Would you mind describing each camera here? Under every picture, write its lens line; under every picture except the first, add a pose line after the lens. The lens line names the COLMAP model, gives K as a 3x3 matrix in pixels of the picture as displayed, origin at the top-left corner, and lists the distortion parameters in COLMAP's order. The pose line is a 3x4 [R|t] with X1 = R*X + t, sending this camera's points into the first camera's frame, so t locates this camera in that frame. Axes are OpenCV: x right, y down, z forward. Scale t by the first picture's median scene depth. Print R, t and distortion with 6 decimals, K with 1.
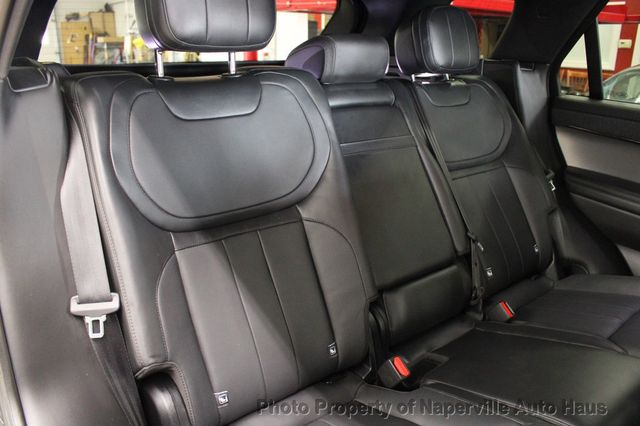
lens RADIAL K [[529.0, 0, 320.0], [0, 529.0, 213.0], [0, 0, 1]] dist [-0.196575, 0.211374]
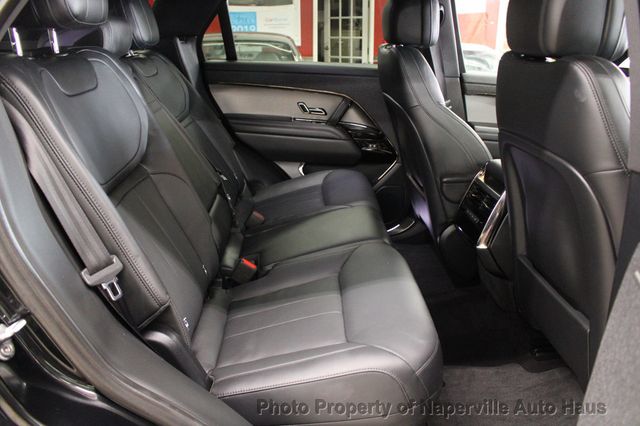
lens RADIAL K [[529.0, 0, 320.0], [0, 529.0, 213.0], [0, 0, 1]] dist [-0.196575, 0.211374]
pose [[0.598055, -0.273914, 0.753194, -0.466076], [0.245903, 0.957168, 0.152840, 0.007477], [-0.762799, 0.093806, 0.639796, -0.007940]]
